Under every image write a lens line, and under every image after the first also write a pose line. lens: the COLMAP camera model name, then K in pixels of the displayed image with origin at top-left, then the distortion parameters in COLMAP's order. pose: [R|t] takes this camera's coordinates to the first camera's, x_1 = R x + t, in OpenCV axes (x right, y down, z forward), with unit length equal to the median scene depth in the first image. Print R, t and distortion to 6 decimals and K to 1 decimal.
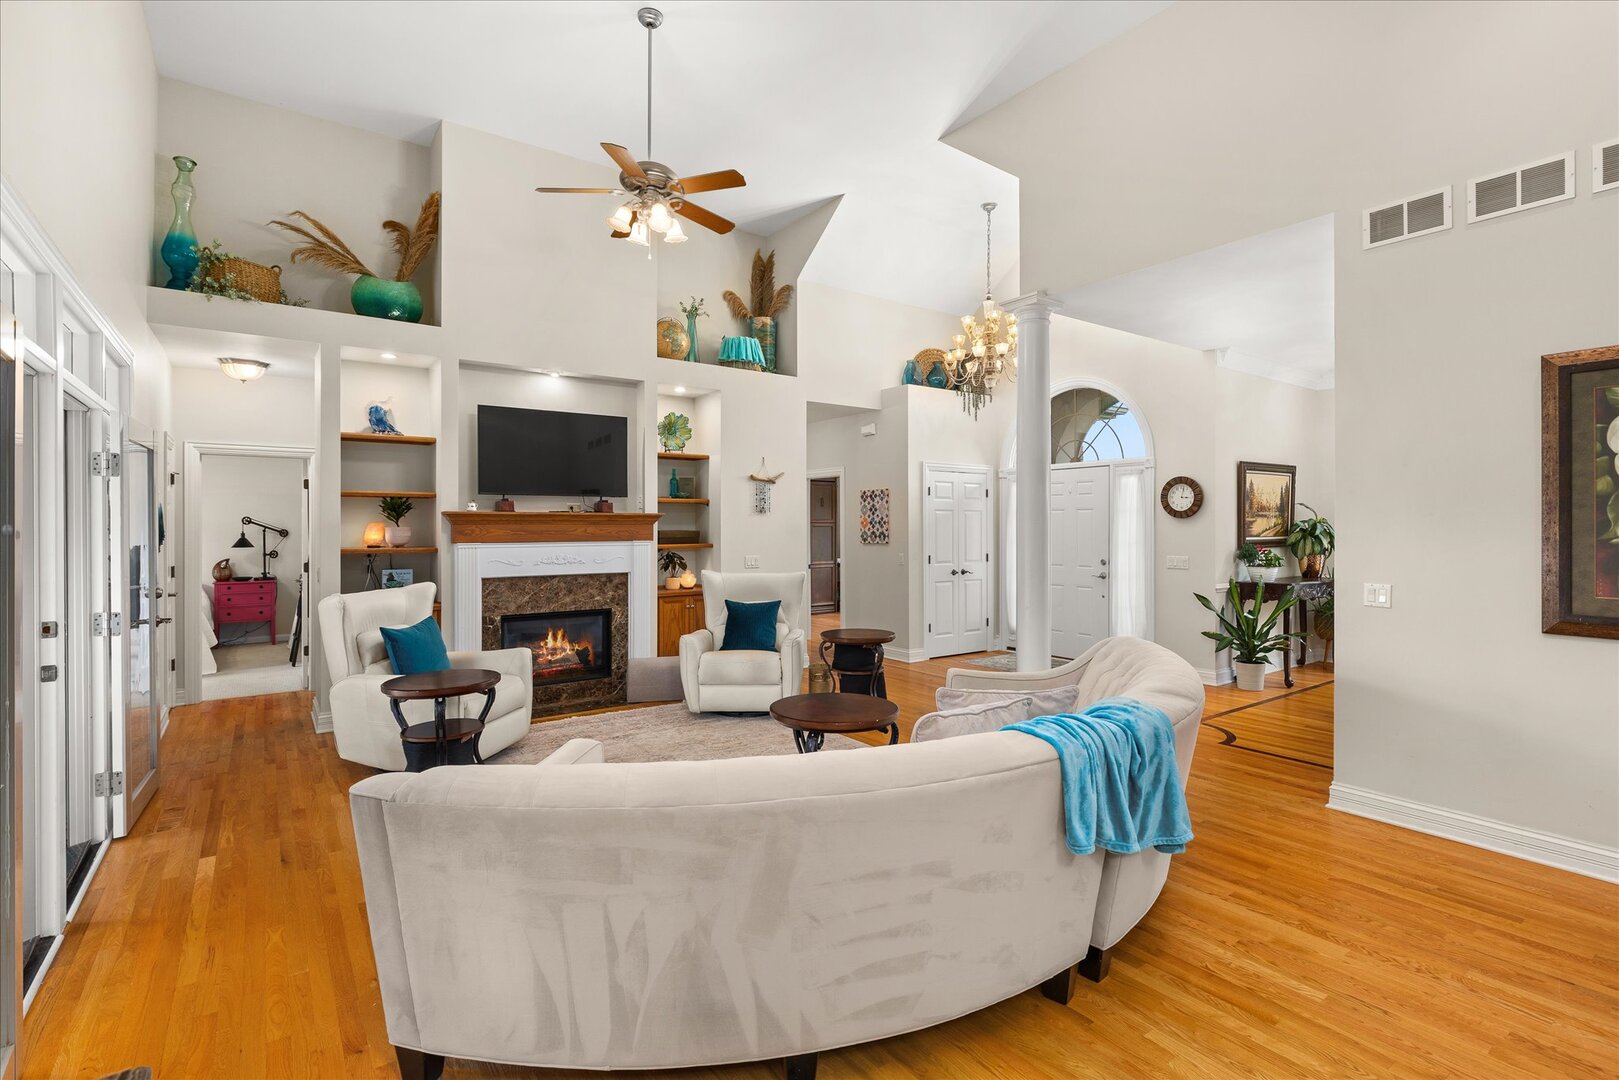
lens RADIAL K [[730.5, 0, 821.6], [0, 730.5, 535.5], [0, 0, 1]] dist [0.000090, 0.000016]
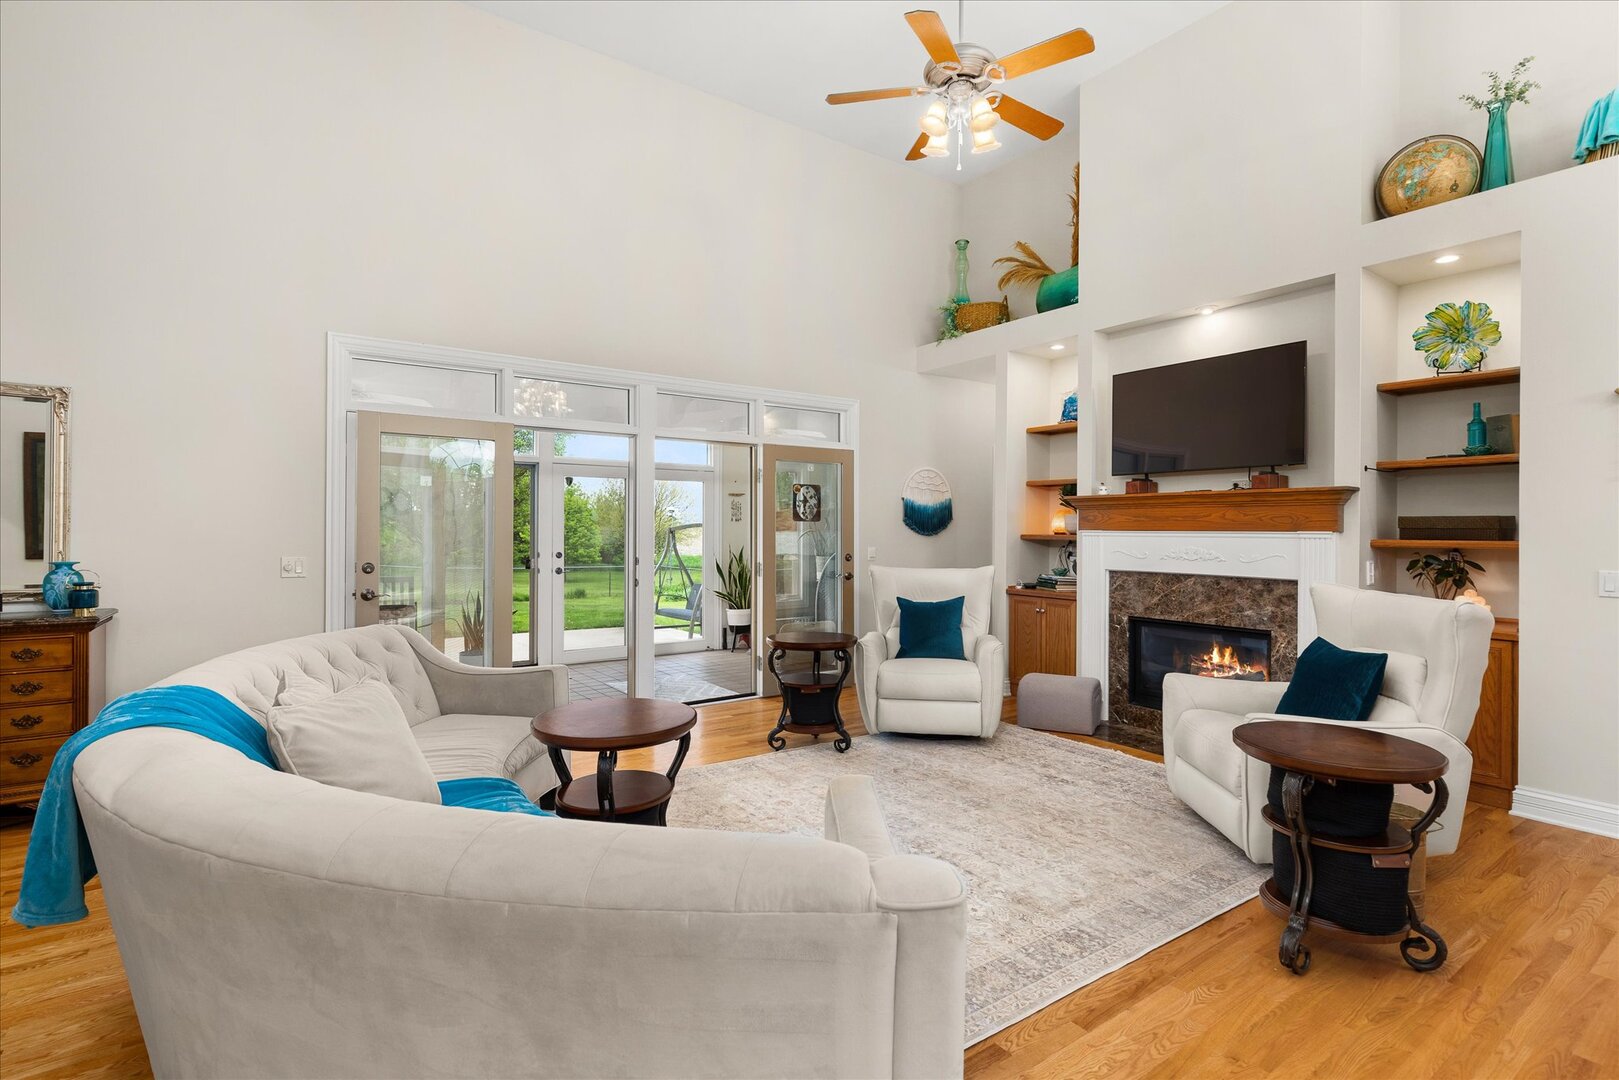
lens RADIAL K [[792.3, 0, 859.1], [0, 792.3, 526.7], [0, 0, 1]] dist [-0.001253, 0.000055]
pose [[0.008577, -0.003065, -0.999959, 0.462365], [-0.016404, 0.999860, -0.003205, 0.012784], [0.999829, 0.016431, 0.008525, 0.644307]]
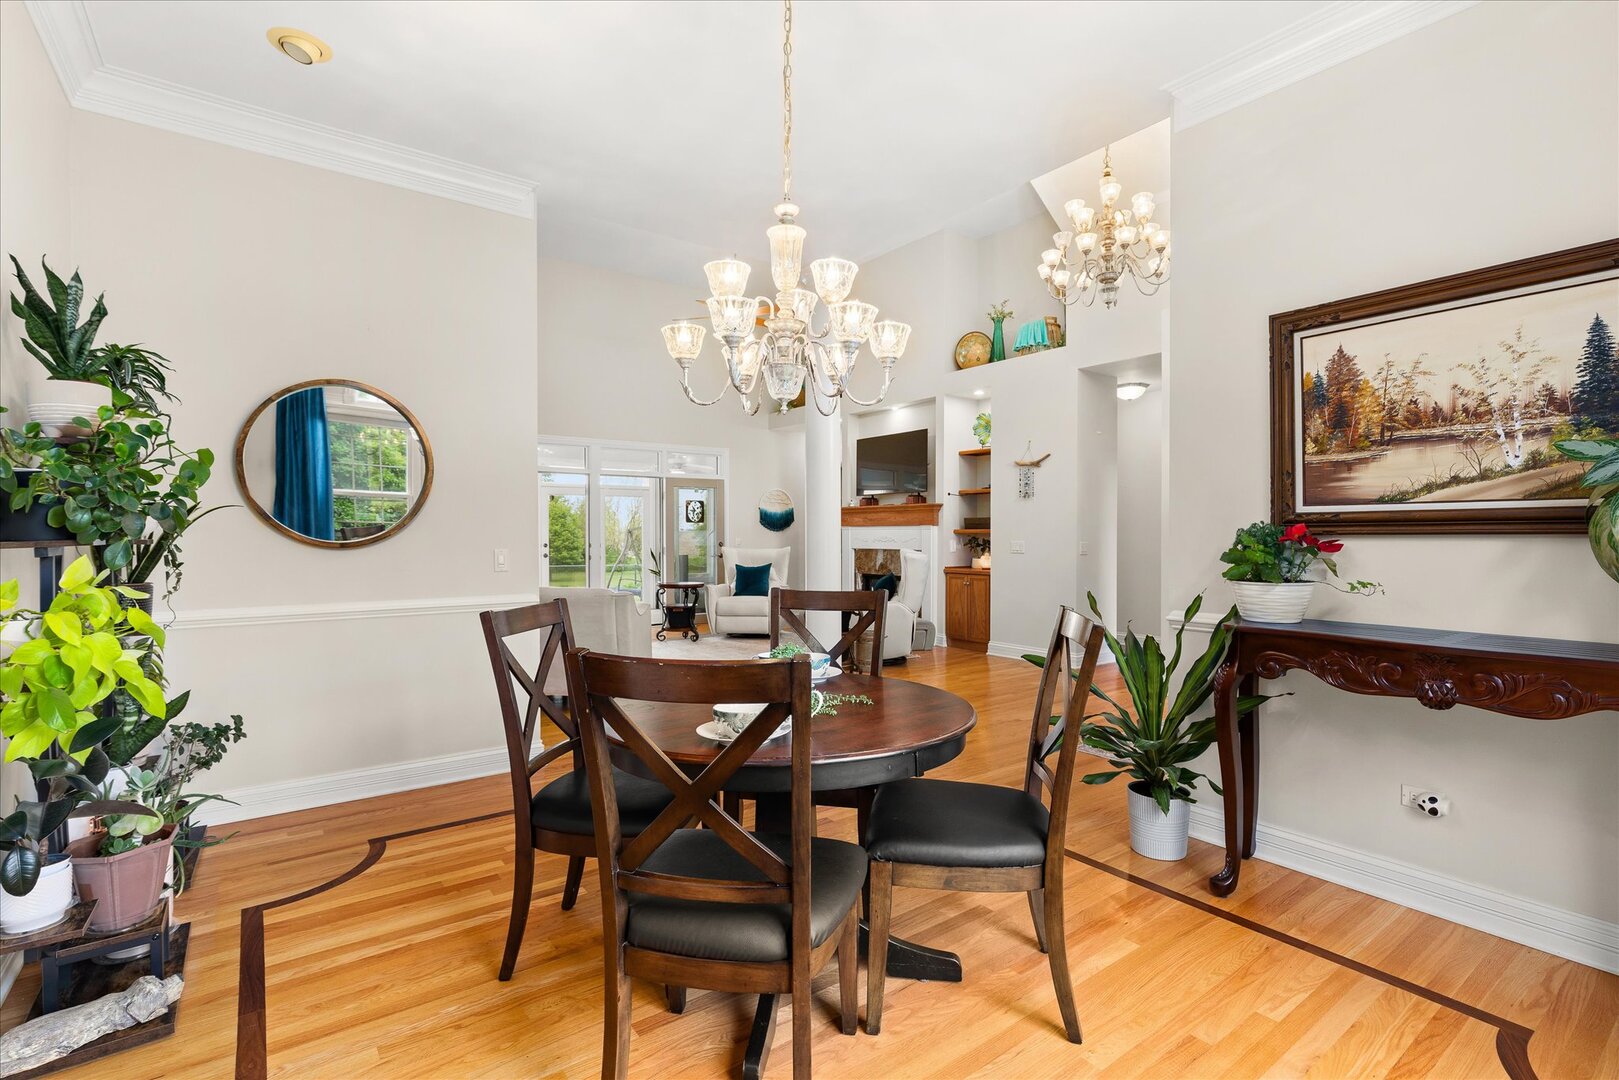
lens RADIAL K [[792.3, 0, 859.1], [0, 792.3, 526.7], [0, 0, 1]] dist [-0.001253, 0.000055]
pose [[0.024867, -0.007745, -0.999661, 1.193199], [-0.010937, 0.999908, -0.008019, 0.023222], [0.999631, 0.011133, 0.024780, 0.910372]]
